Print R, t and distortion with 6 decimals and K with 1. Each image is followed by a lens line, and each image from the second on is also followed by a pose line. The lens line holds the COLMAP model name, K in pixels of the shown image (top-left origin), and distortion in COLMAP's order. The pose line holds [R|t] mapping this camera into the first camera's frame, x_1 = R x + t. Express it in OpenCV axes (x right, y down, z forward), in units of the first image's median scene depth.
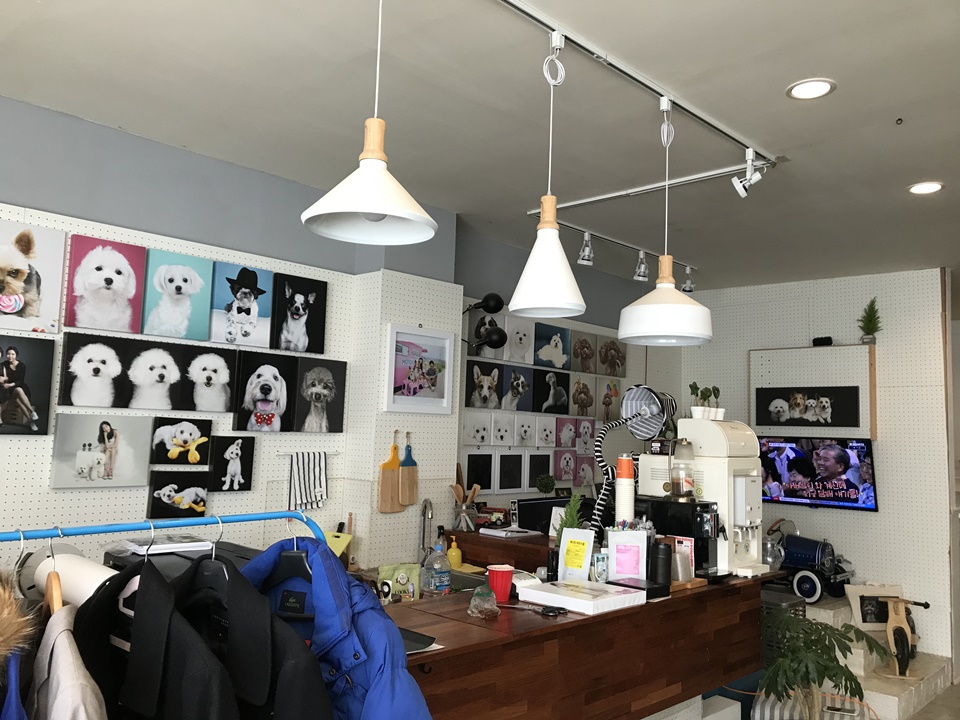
lens RADIAL K [[777.3, 0, 480.4], [0, 777.3, 357.3], [0, 0, 1]] dist [-0.065232, -0.000675]
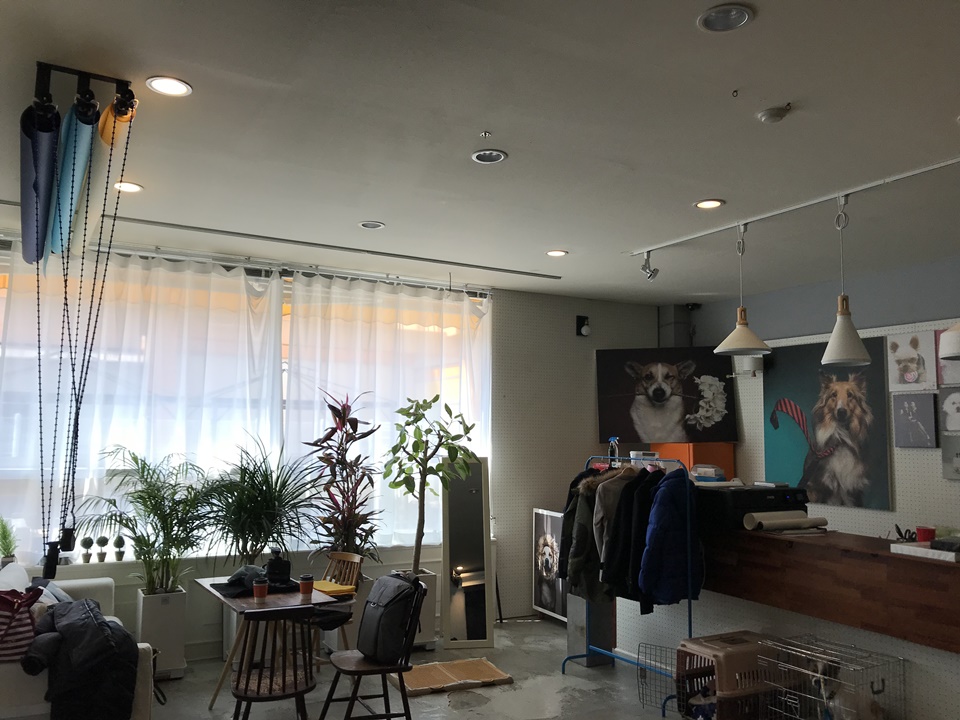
lens RADIAL K [[802.2, 0, 479.6], [0, 802.2, 356.8], [0, 0, 1]] dist [0.027837, -0.006482]
pose [[-0.302525, -0.124961, -0.944915, 1.544338], [0.064618, 0.986399, -0.151135, 0.109263], [0.950949, -0.106780, -0.290335, 0.560528]]
